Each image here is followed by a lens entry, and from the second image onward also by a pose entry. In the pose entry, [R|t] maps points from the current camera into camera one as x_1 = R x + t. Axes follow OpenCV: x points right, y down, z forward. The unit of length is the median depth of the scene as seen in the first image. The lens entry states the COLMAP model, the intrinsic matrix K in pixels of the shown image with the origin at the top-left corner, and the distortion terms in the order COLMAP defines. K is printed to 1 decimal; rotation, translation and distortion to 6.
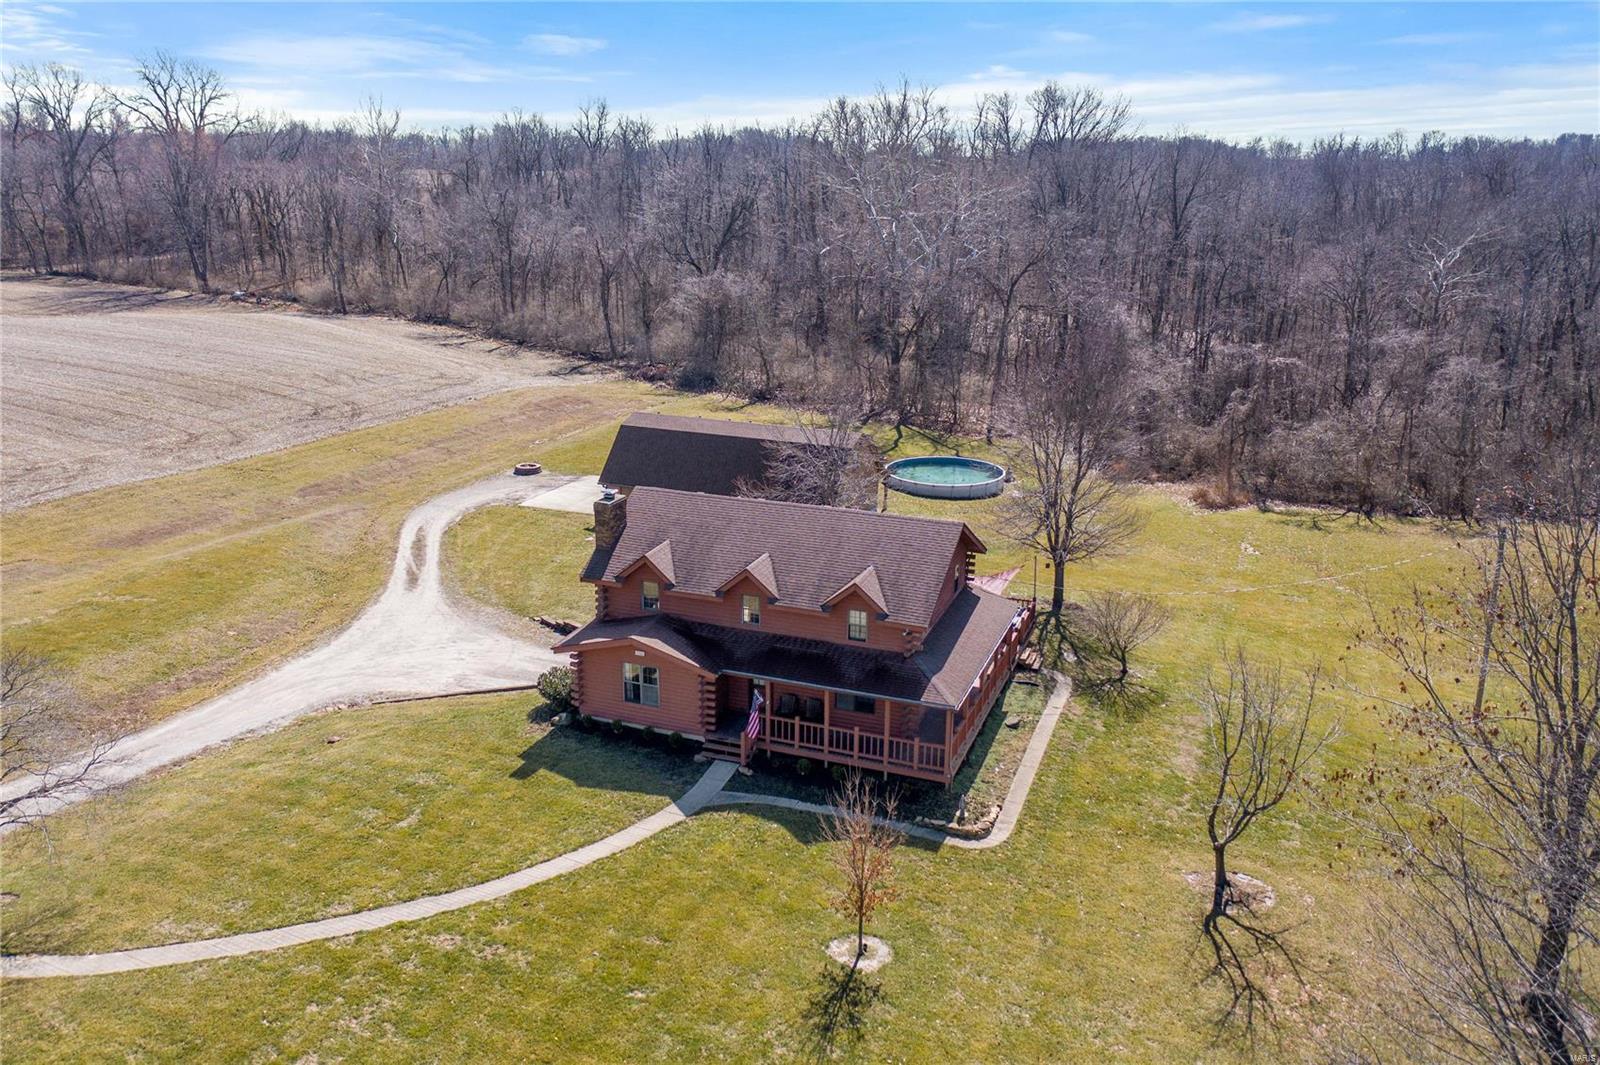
lens RADIAL K [[1251.0, 0, 801.2], [0, 1251.0, 536.5], [0, 0, 1]] dist [-0.025096, 0.007451]
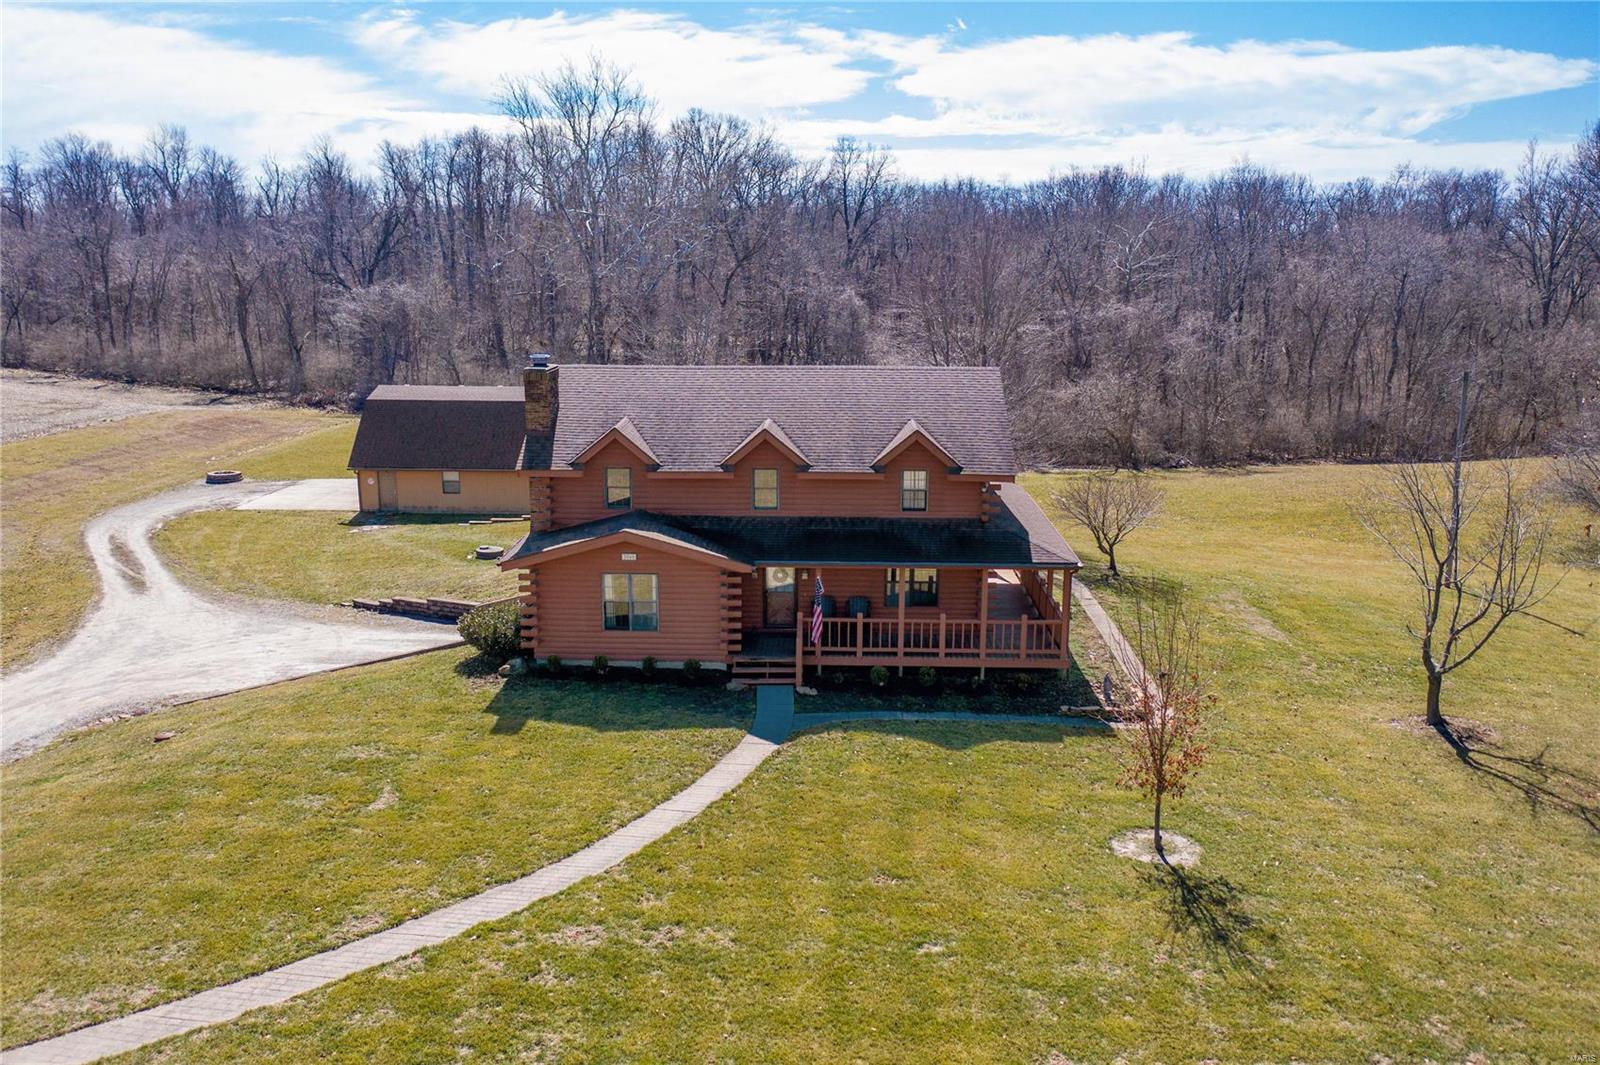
lens RADIAL K [[1253.8, 0, 803.1], [0, 1253.8, 527.5], [0, 0, 1]] dist [-0.023802, 0.002503]
pose [[0.943568, -0.077382, 0.322011, -0.185192], [0.101745, 0.993029, -0.059503, 0.090216], [-0.315162, 0.088908, 0.944864, 0.194387]]
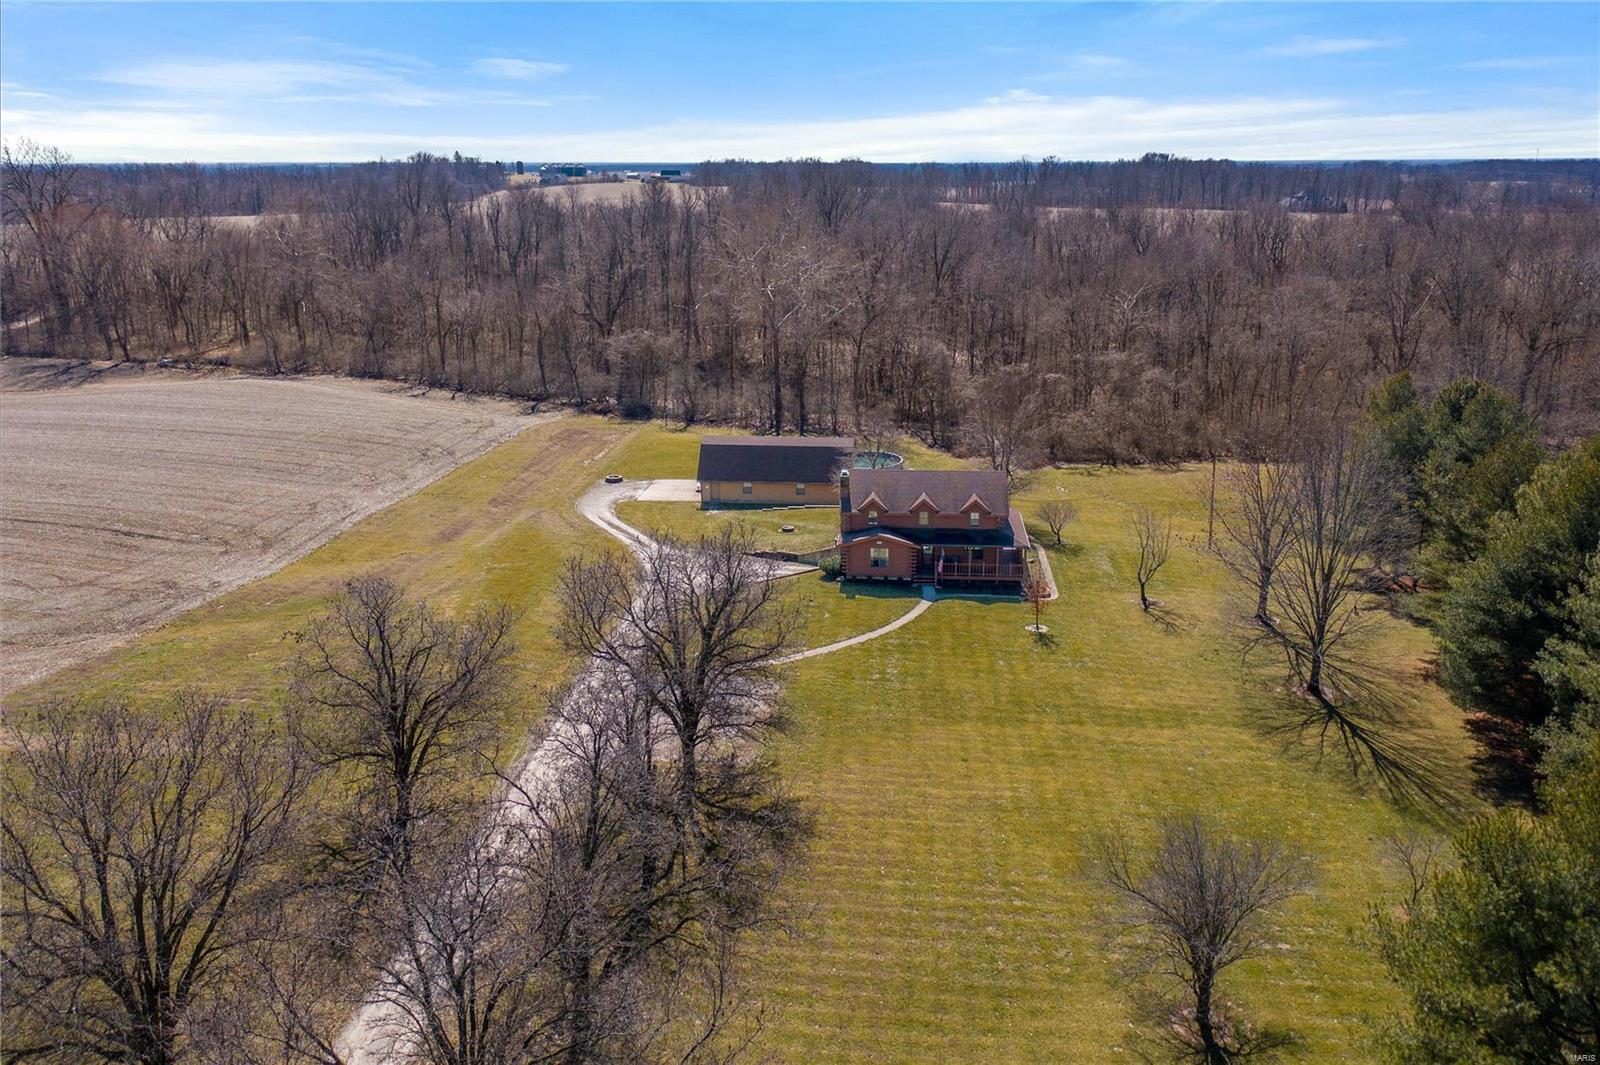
lens RADIAL K [[1247.7, 0, 827.3], [0, 1247.7, 533.6], [0, 0, 1]] dist [-0.017079, 0.000745]
pose [[0.955959, -0.094183, 0.277977, -0.570536], [0.095859, 0.995366, 0.007587, 0.036016], [-0.277404, 0.019394, 0.960558, -0.743825]]
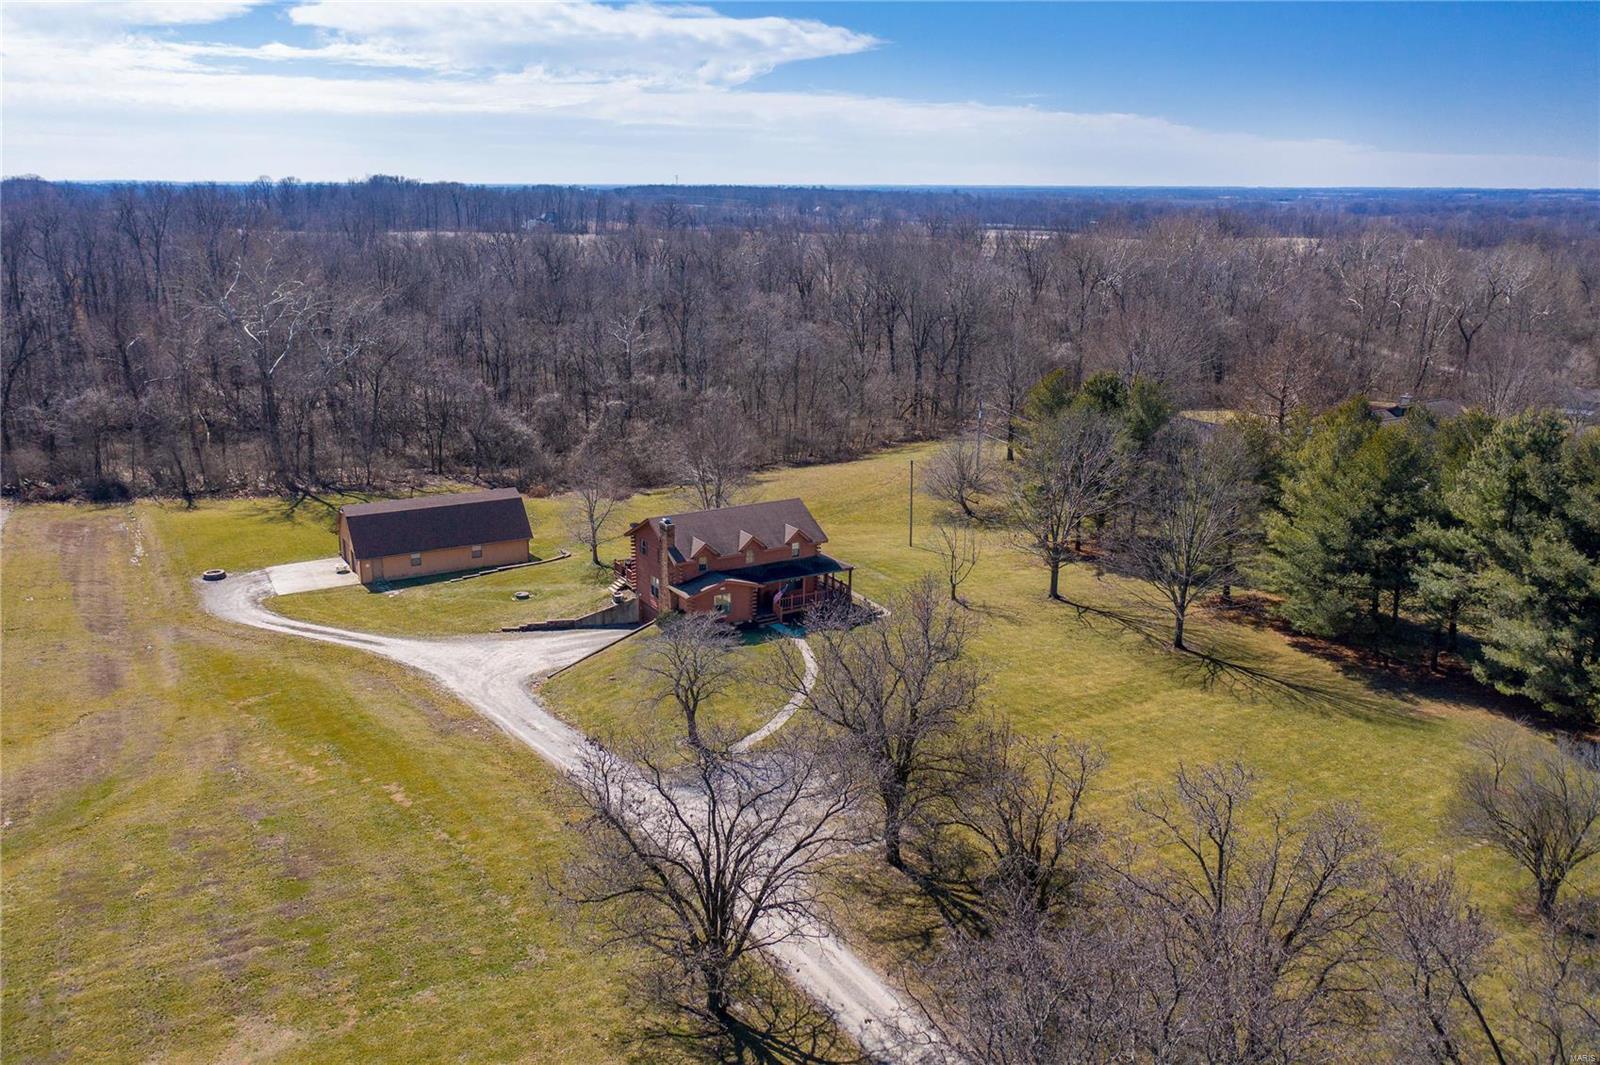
lens RADIAL K [[1239.0, 0, 791.8], [0, 1239.0, 580.9], [0, 0, 1]] dist [-0.022984, 0.001767]
pose [[0.624904, -0.239638, 0.743014, -1.089148], [0.225271, 0.966592, 0.122284, -0.098628], [-0.747495, 0.090964, 0.658010, -0.295902]]
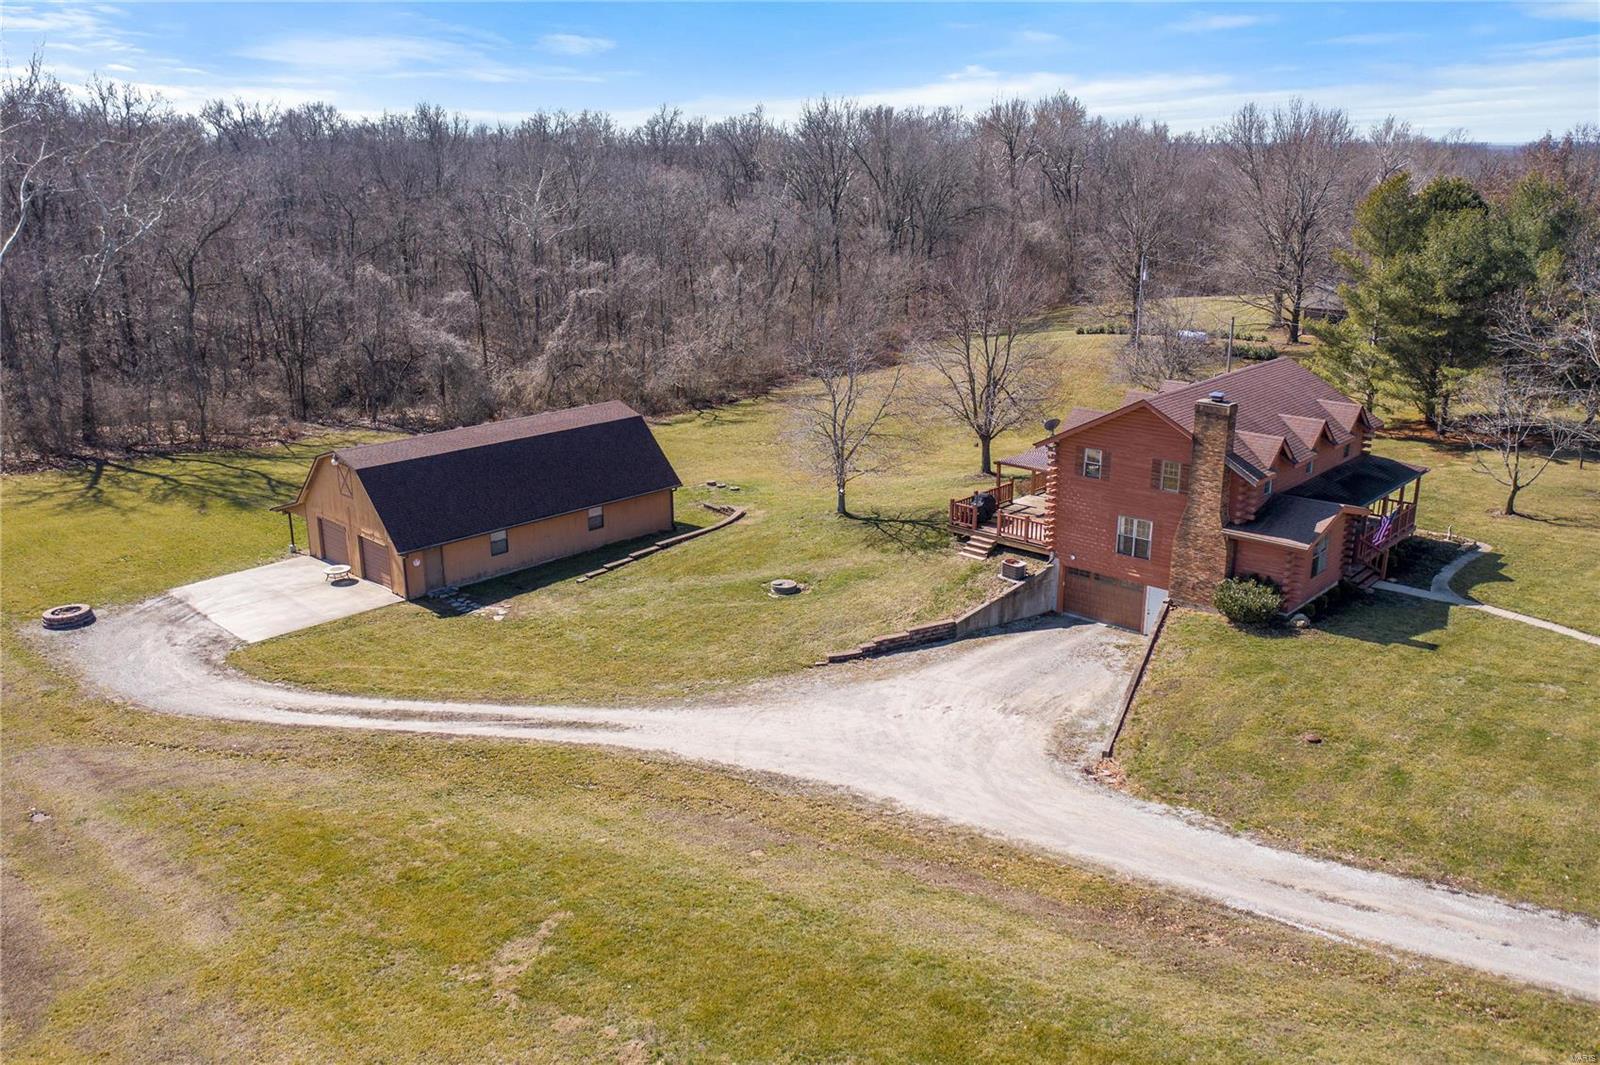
lens RADIAL K [[1249.7, 0, 806.0], [0, 1249.7, 533.6], [0, 0, 1]] dist [-0.023366, 0.003589]
pose [[0.364837, -0.281107, 0.887622, -0.838488], [0.275580, 0.943221, 0.185445, -0.145785], [-0.889354, 0.176954, 0.421589, 0.658223]]
